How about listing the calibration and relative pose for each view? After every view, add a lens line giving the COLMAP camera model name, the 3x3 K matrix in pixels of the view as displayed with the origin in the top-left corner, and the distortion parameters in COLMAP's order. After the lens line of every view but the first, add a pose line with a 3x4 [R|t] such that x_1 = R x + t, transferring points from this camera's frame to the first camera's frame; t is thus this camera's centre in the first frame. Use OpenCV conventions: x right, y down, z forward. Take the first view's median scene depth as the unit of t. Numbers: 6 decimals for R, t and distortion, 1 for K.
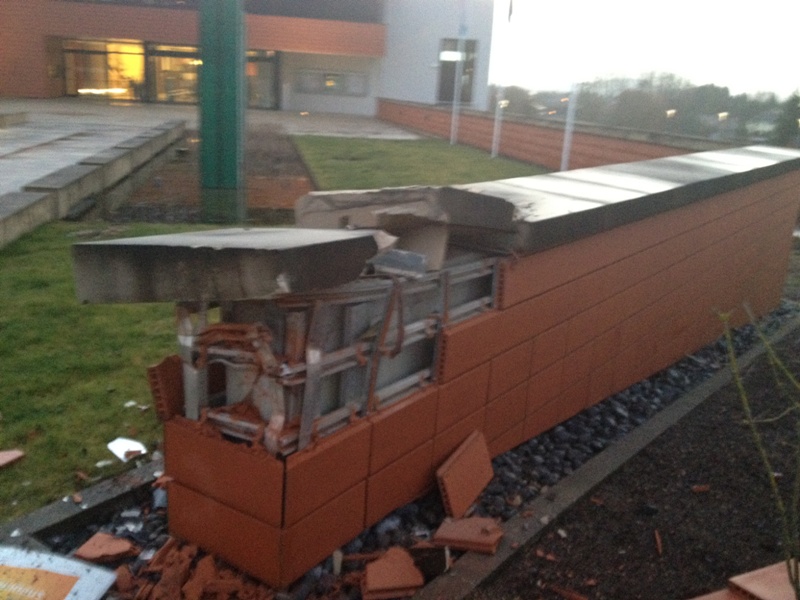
lens RADIAL K [[748.7, 0, 400.0], [0, 748.7, 300.0], [0, 0, 1]] dist [0.124566, -0.263825]
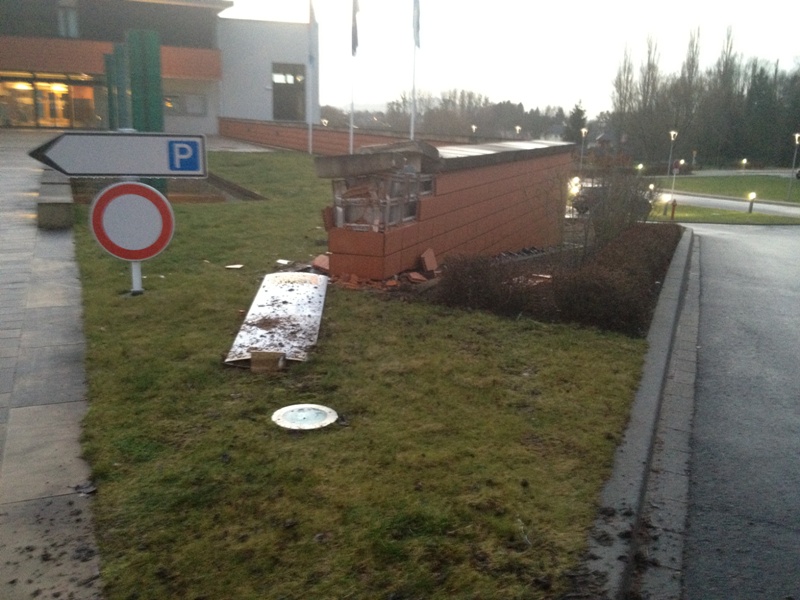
lens RADIAL K [[748.7, 0, 400.0], [0, 748.7, 300.0], [0, 0, 1]] dist [0.124566, -0.263825]
pose [[0.971548, -0.075195, 0.224590, -0.039213], [0.080651, 0.996626, -0.015203, 0.026989], [-0.222689, 0.032883, 0.974335, -0.092674]]
